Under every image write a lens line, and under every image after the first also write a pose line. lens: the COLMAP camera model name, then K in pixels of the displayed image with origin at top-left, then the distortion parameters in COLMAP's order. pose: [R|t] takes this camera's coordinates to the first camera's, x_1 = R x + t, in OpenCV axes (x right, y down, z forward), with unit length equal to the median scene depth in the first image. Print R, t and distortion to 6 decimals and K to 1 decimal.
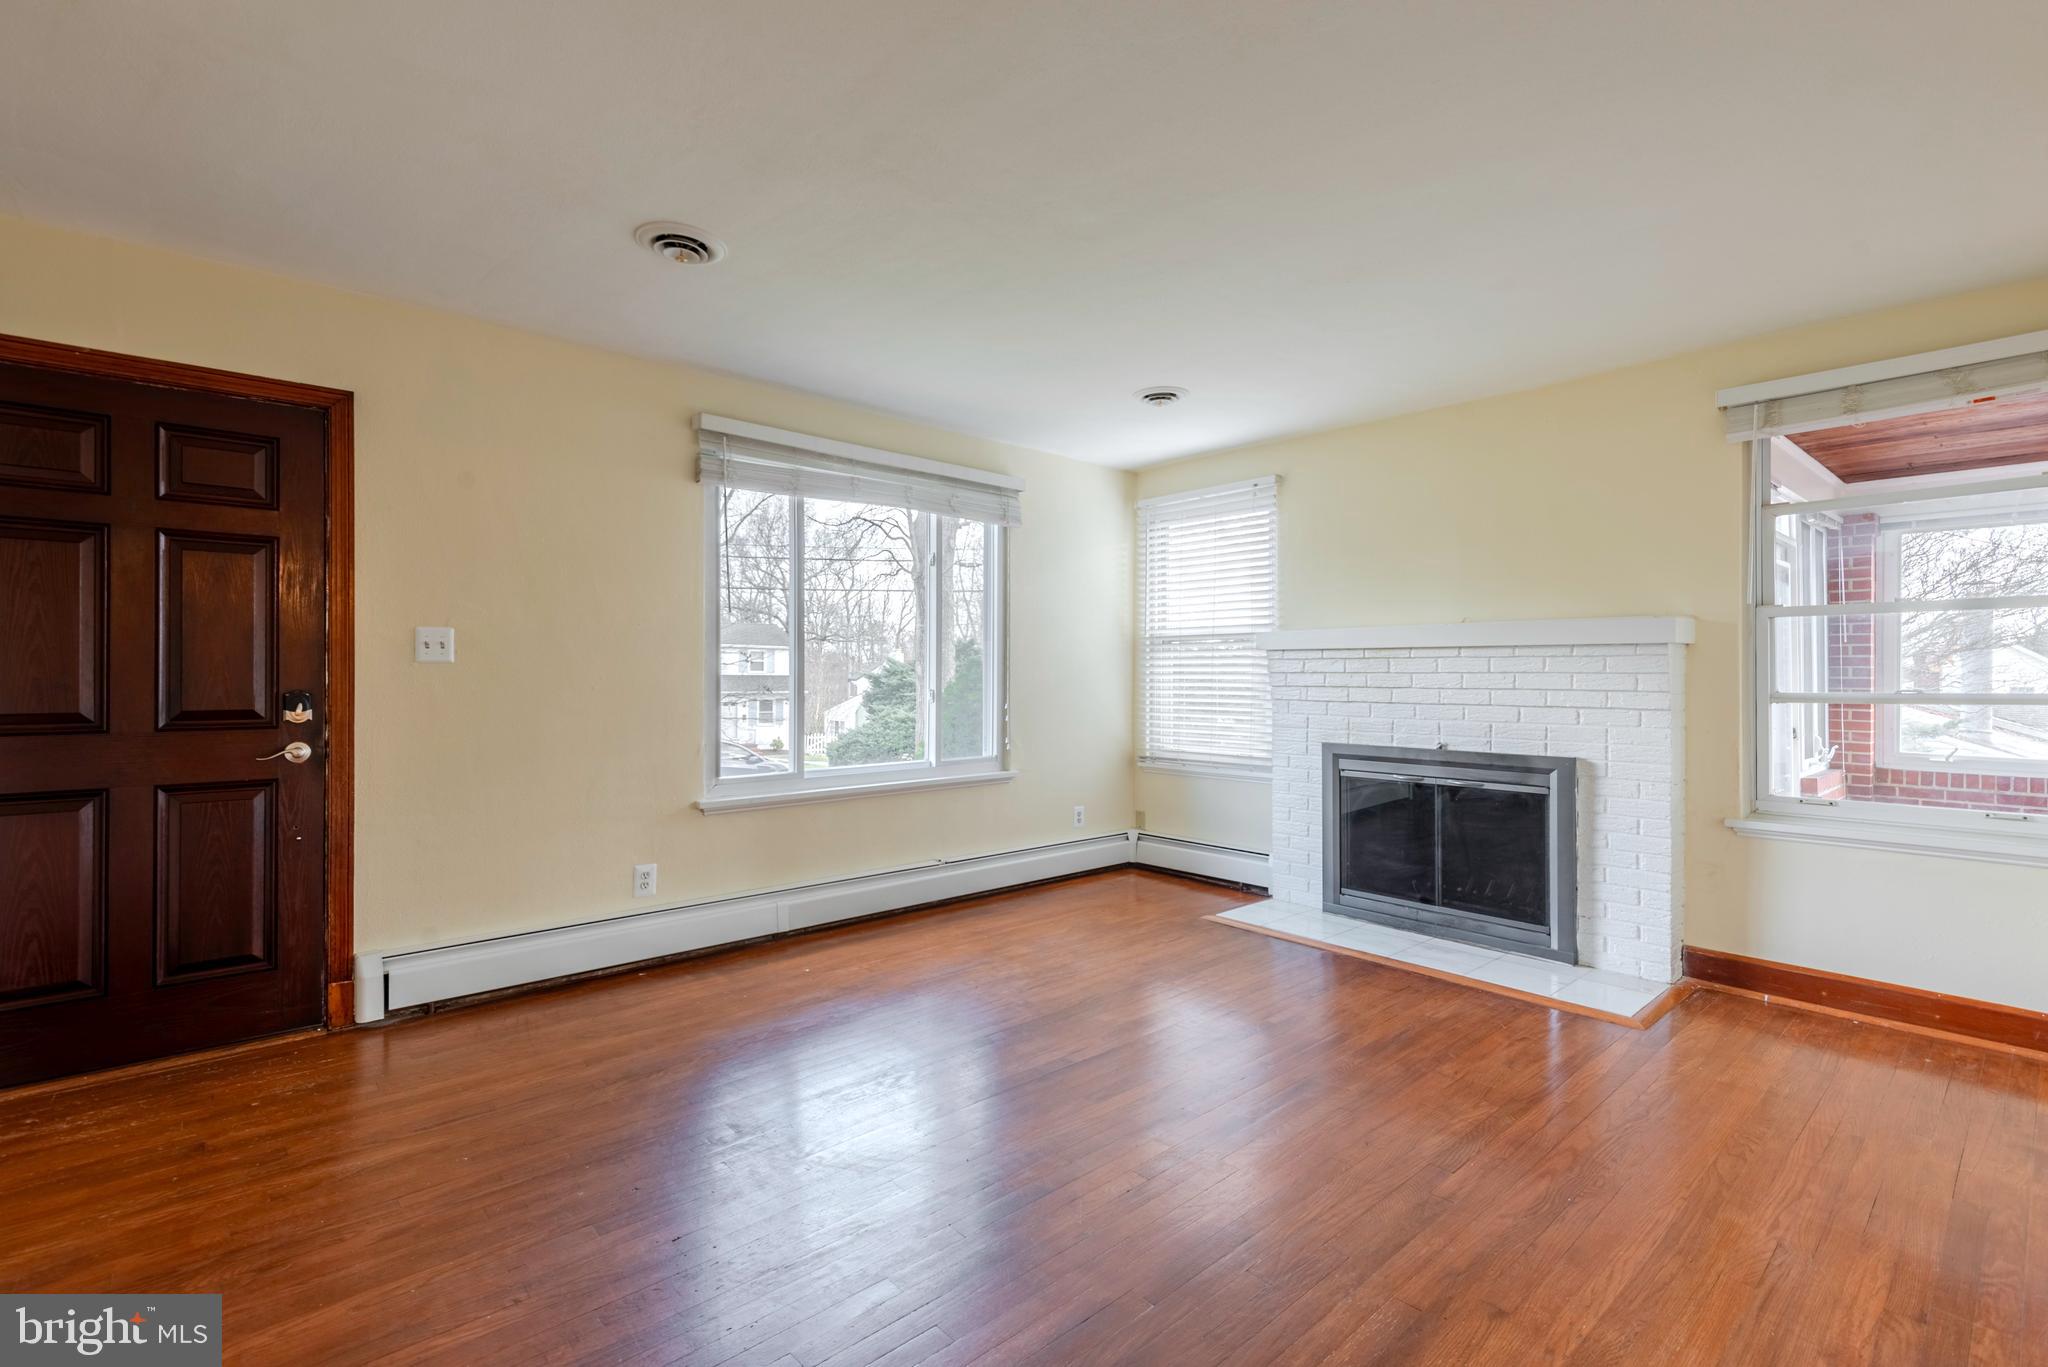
lens RADIAL K [[920.1, 0, 1022.3], [0, 920.1, 679.7], [0, 0, 1]] dist [0.023910, -0.011339]
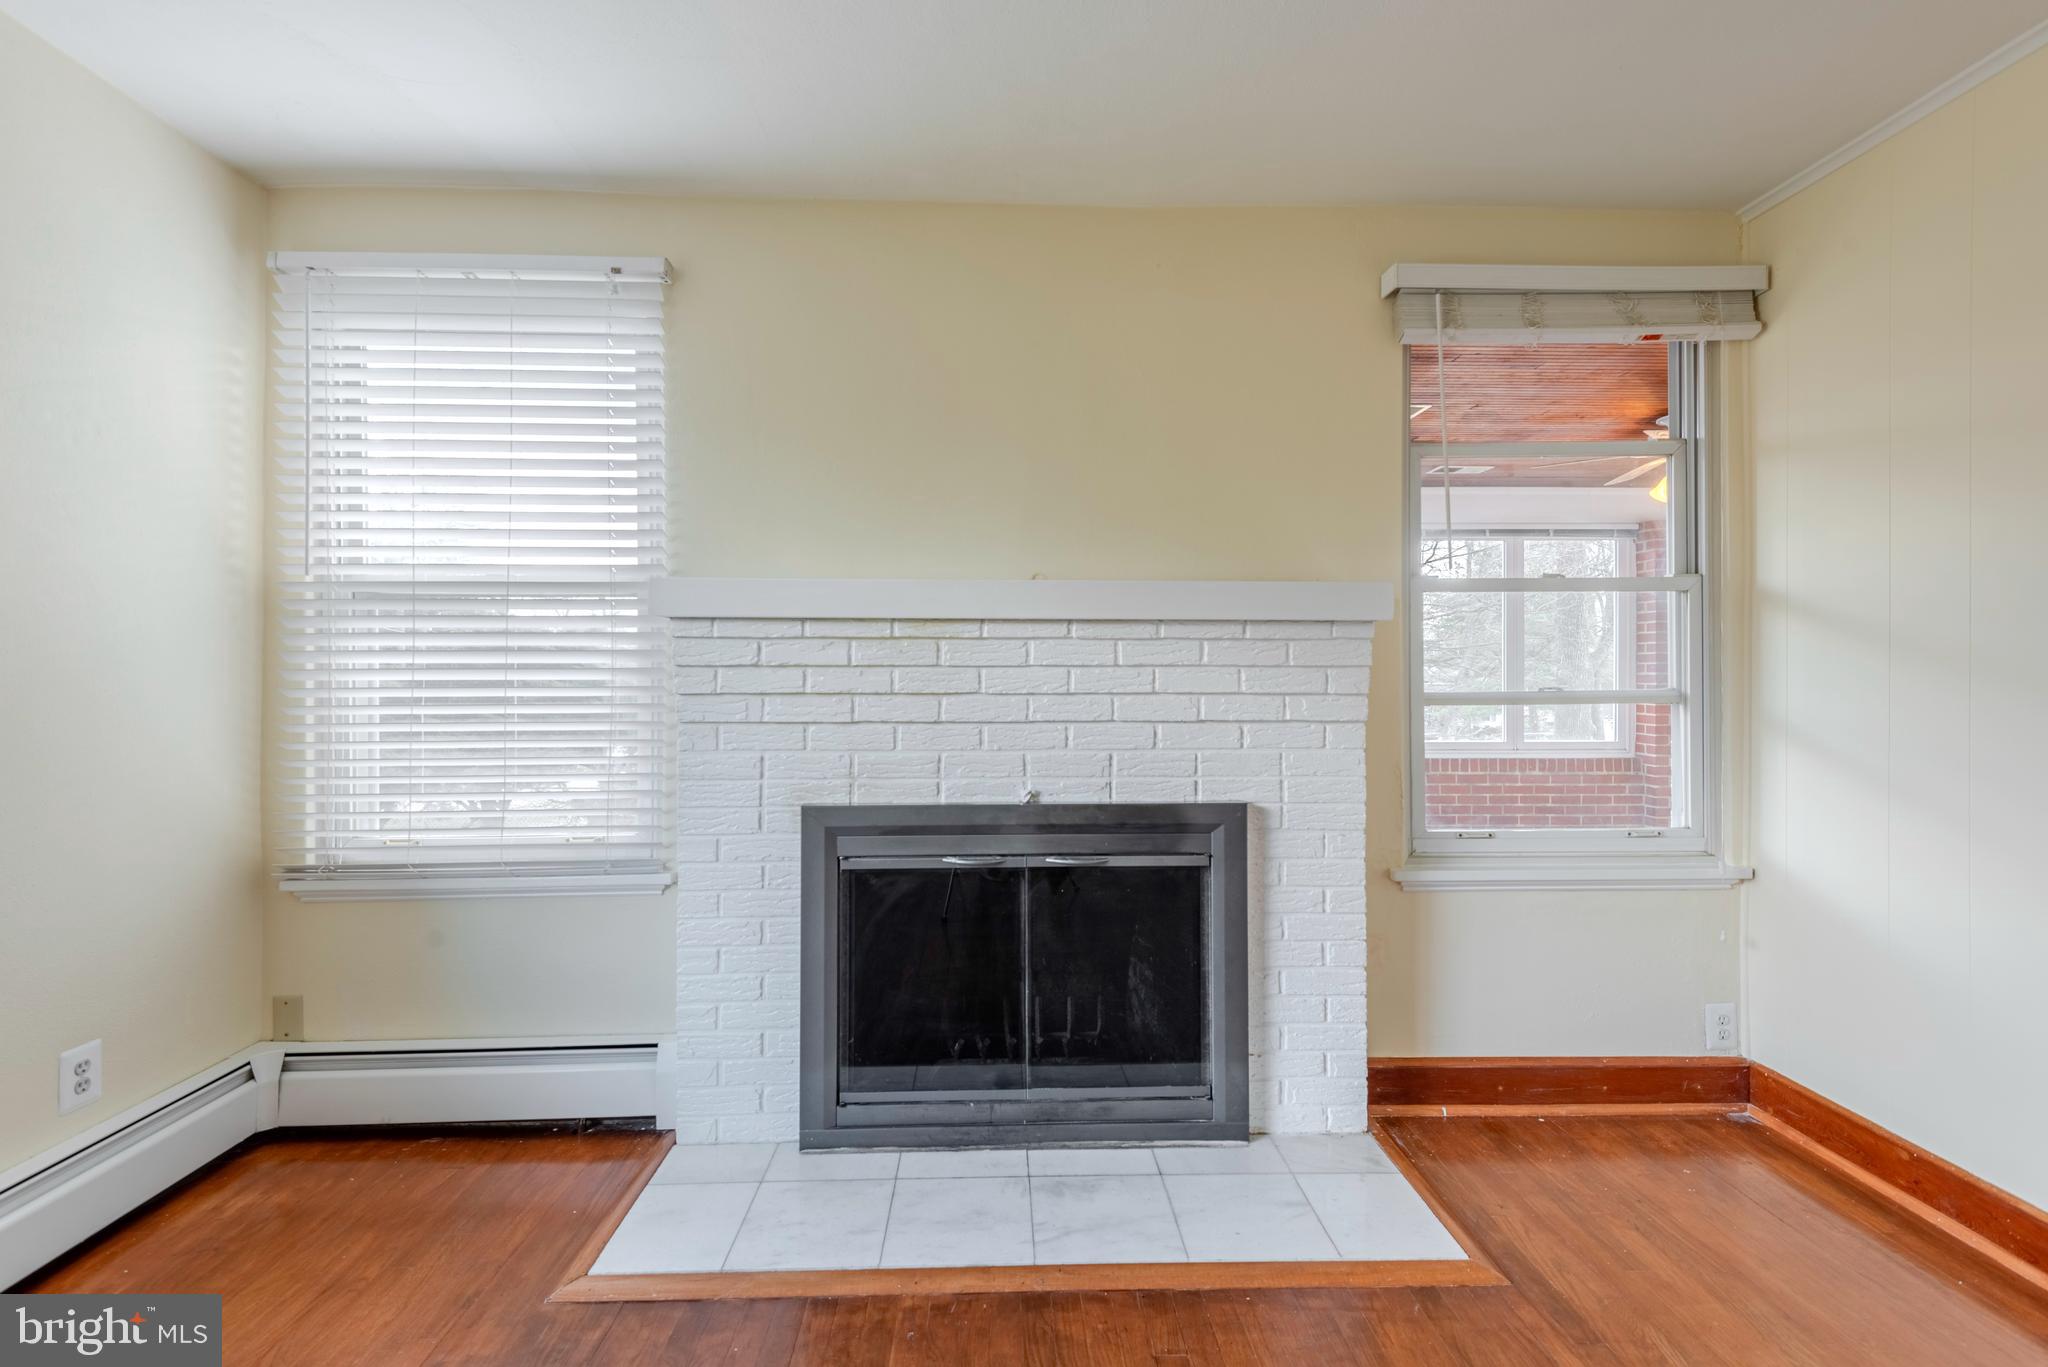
lens RADIAL K [[920.1, 0, 1028.1], [0, 920.1, 673.6], [0, 0, 1]] dist [0.023910, -0.011339]
pose [[0.639542, -0.002822, 0.768751, 0.024611], [0.006838, 0.999975, -0.002018, -0.001806], [-0.768726, 0.006548, 0.639545, 0.621088]]
